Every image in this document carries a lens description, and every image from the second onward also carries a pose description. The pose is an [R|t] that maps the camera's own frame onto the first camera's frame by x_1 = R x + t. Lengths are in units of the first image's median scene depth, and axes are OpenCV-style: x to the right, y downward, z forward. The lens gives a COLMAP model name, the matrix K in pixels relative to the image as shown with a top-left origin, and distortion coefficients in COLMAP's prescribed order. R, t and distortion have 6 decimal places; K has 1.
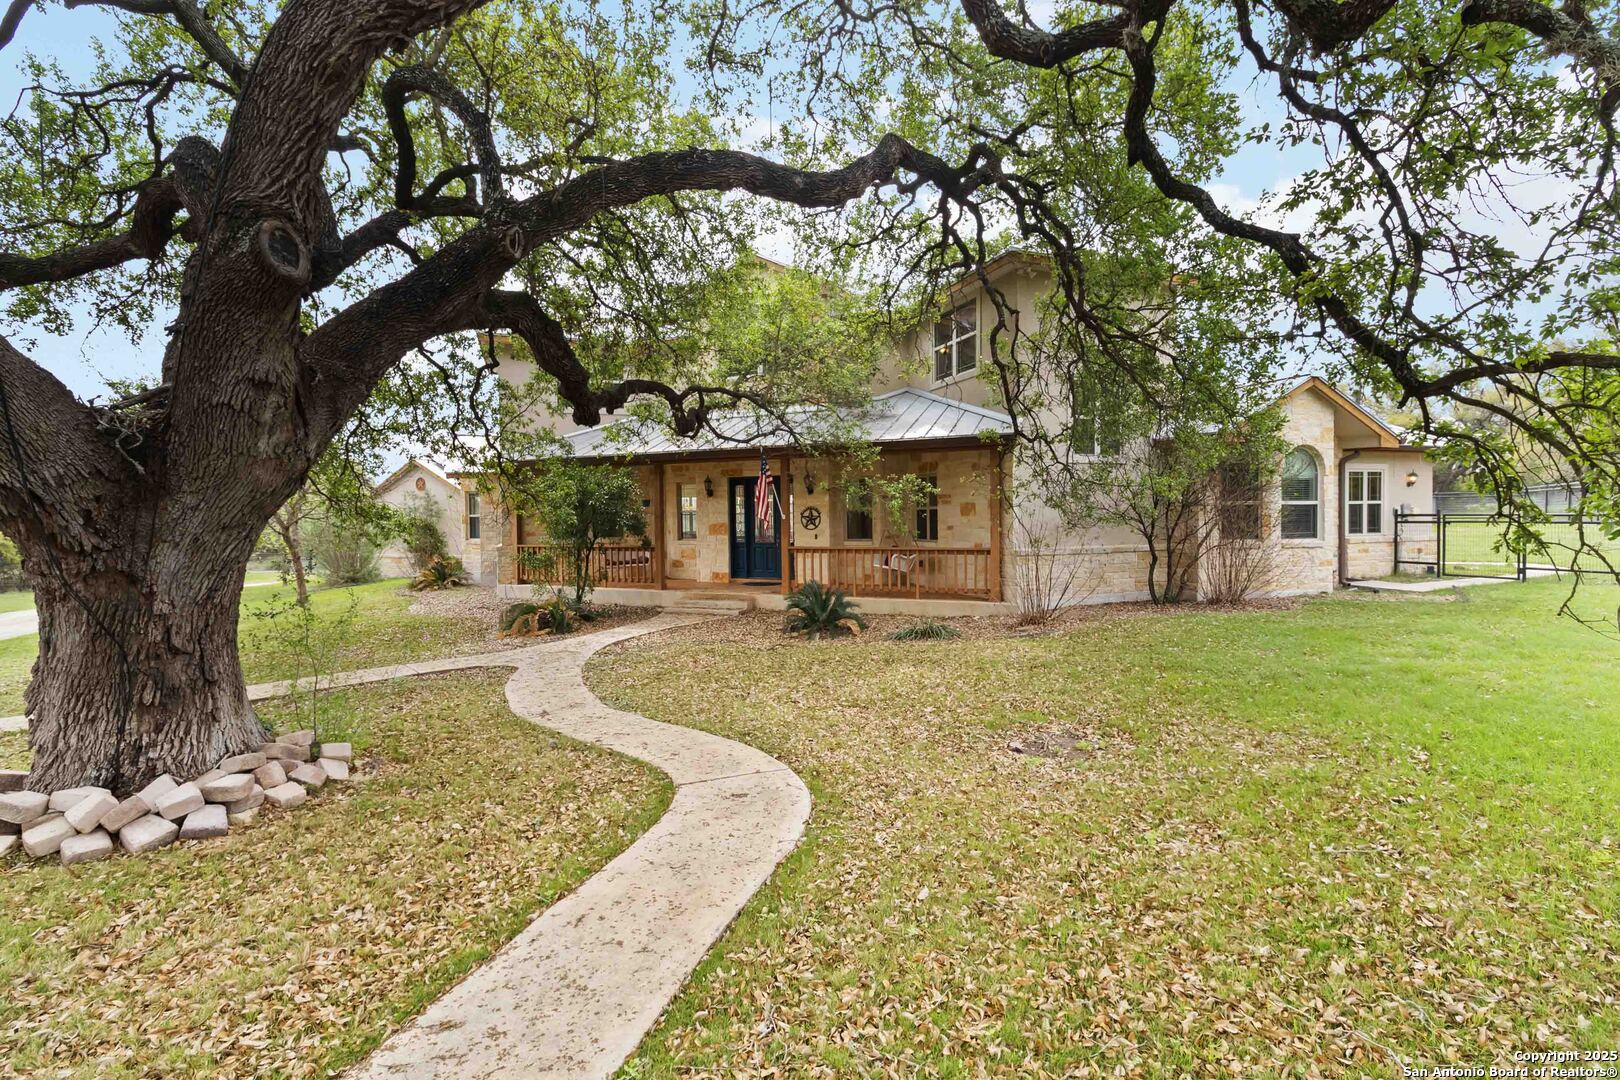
lens RADIAL K [[751.9, 0, 810.0], [0, 751.9, 540.0], [0, 0, 1]] dist [0.000994, -0.000048]
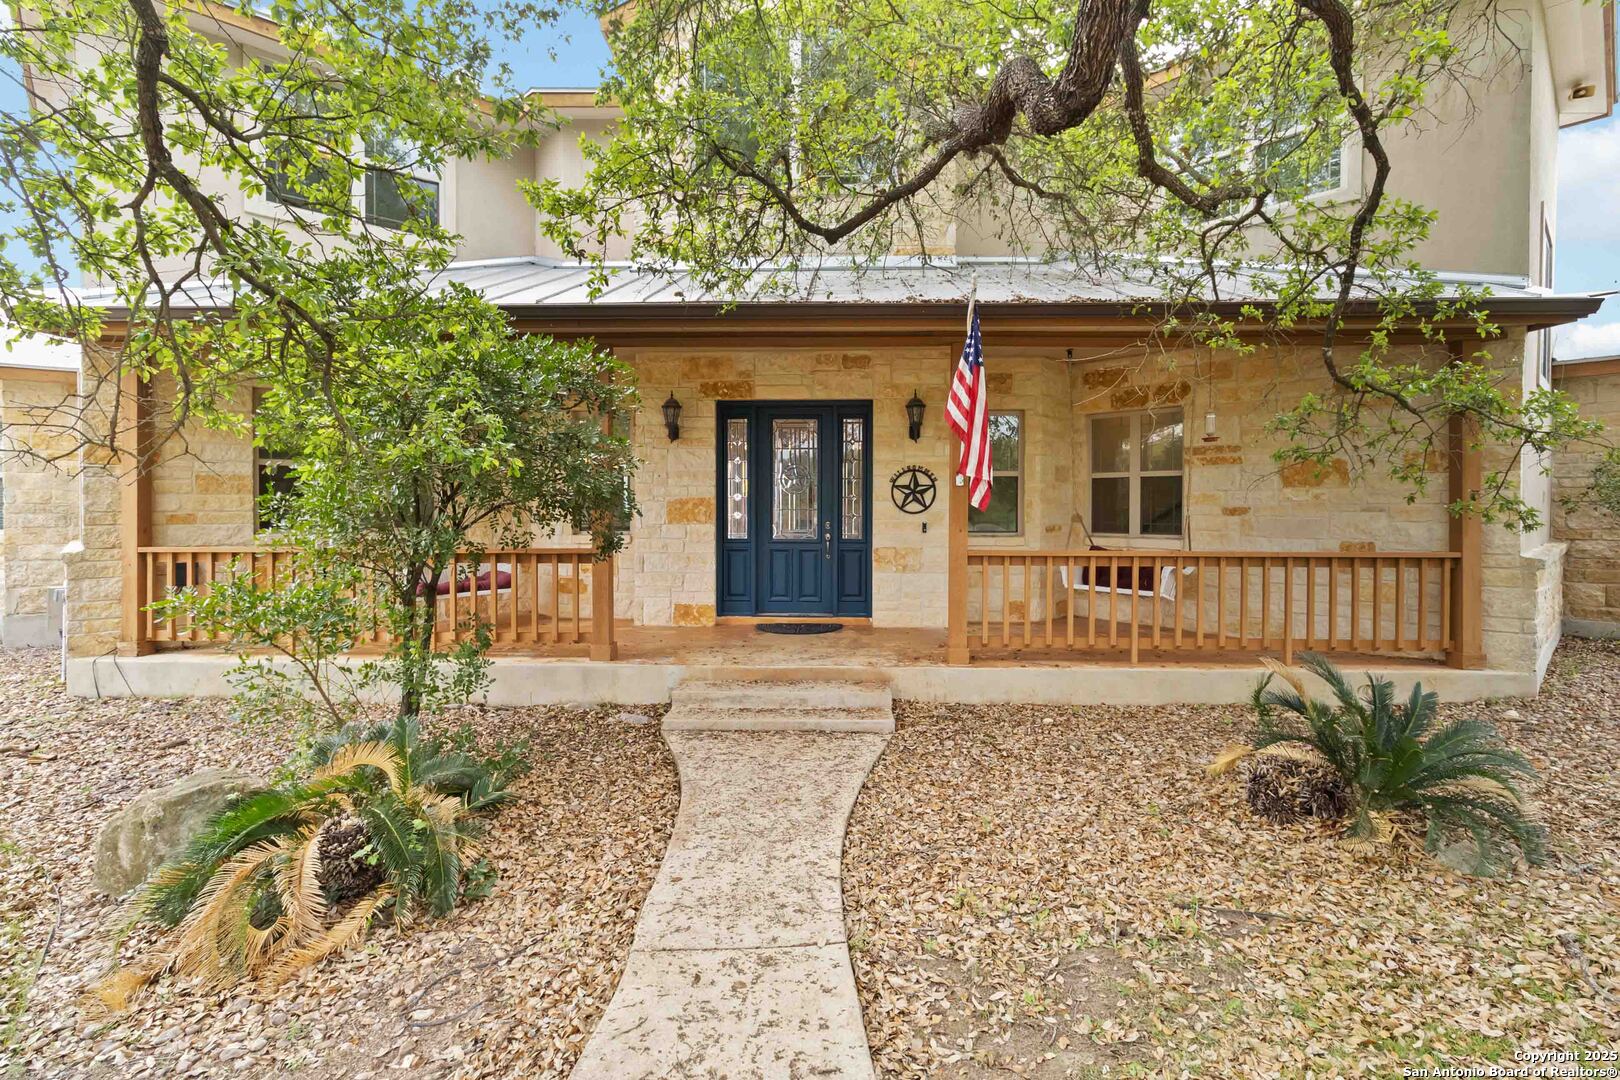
lens RADIAL K [[751.9, 0, 810.0], [0, 751.9, 540.0], [0, 0, 1]] dist [0.000994, -0.000048]
pose [[0.922079, -0.000650, 0.387002, -0.234460], [-0.000206, 0.999998, 0.002171, 0.002084], [-0.387003, -0.002081, 0.922076, 0.548697]]
